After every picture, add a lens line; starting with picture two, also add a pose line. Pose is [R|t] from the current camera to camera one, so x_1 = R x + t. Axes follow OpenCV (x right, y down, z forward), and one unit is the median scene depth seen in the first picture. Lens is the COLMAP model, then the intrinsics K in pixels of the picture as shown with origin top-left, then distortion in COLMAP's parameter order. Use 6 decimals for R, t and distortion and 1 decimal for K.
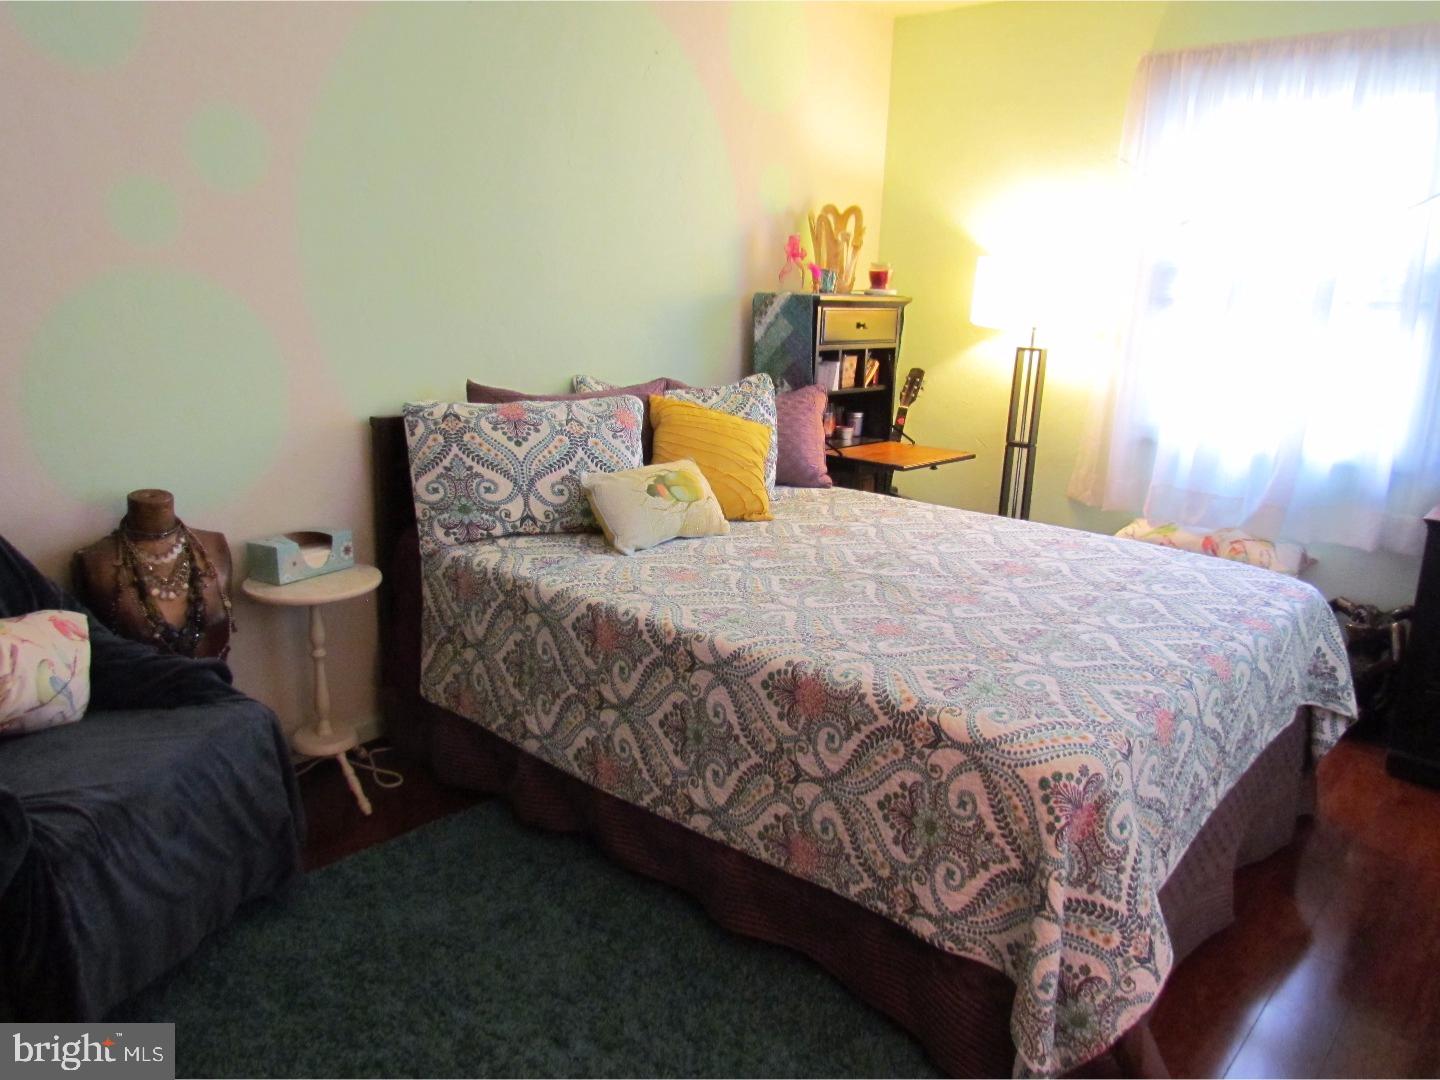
lens RADIAL K [[1014.4, 0, 729.1], [0, 1014.4, 535.1], [0, 0, 1]] dist [-0.010950, -0.003435]
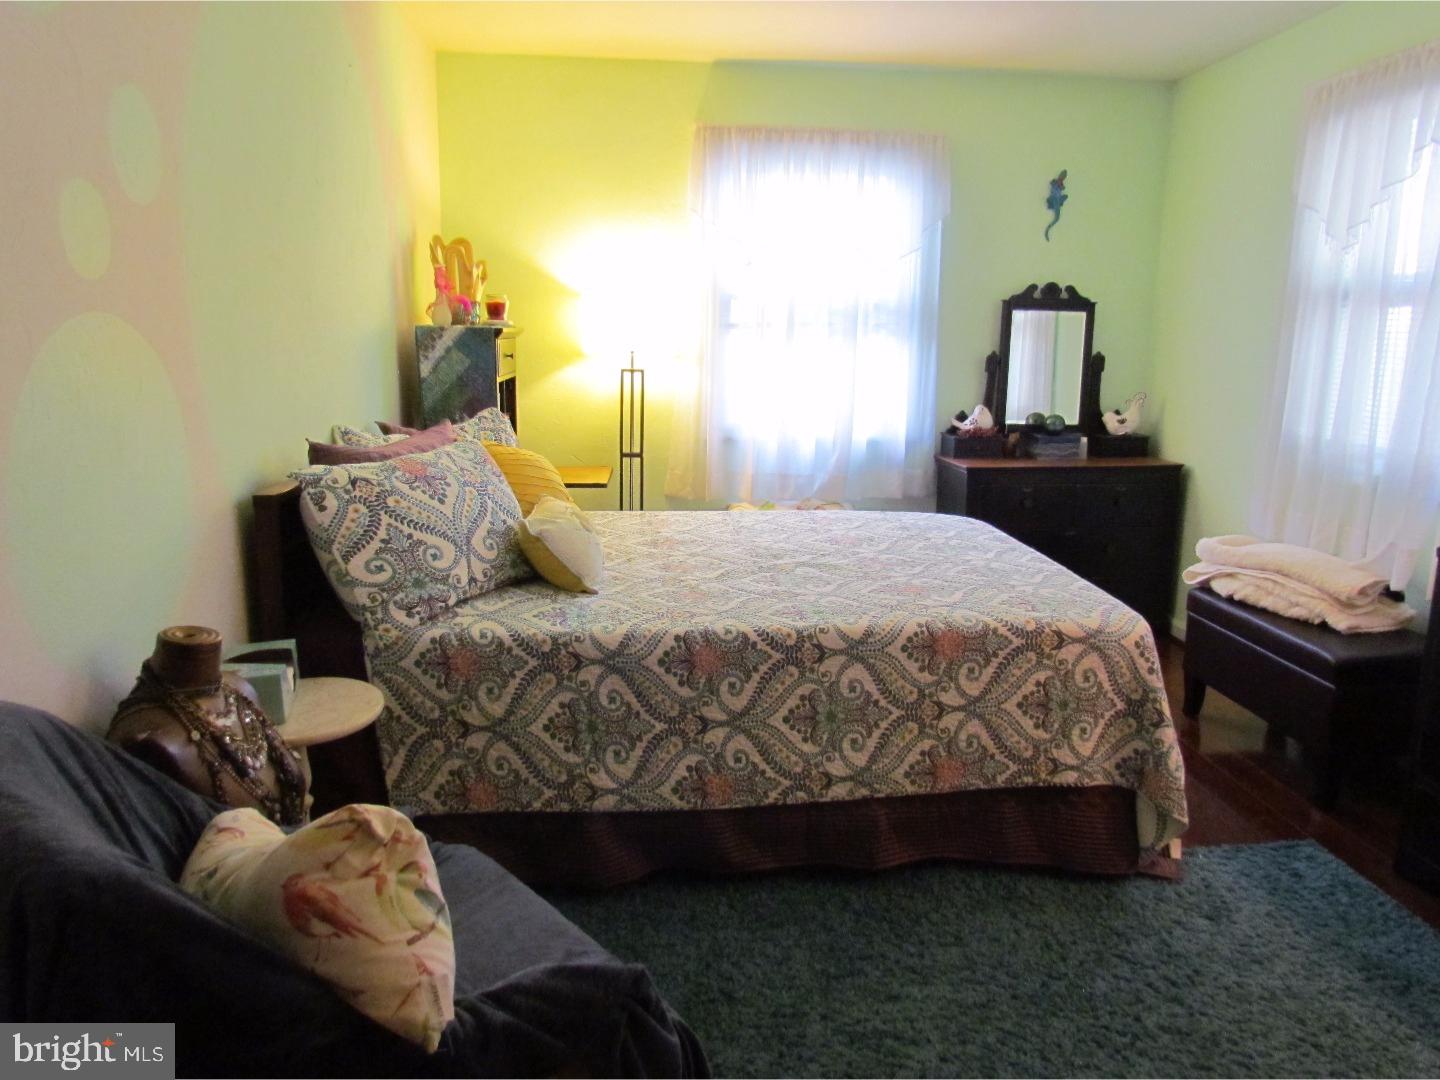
lens RADIAL K [[1014.4, 0, 734.1], [0, 1014.4, 539.7], [0, 0, 1]] dist [-0.010950, -0.003435]
pose [[0.691183, -0.169877, 0.702430, -0.770700], [0.182153, 0.981550, 0.058143, -0.072246], [-0.699347, 0.087762, 0.709374, 0.223569]]
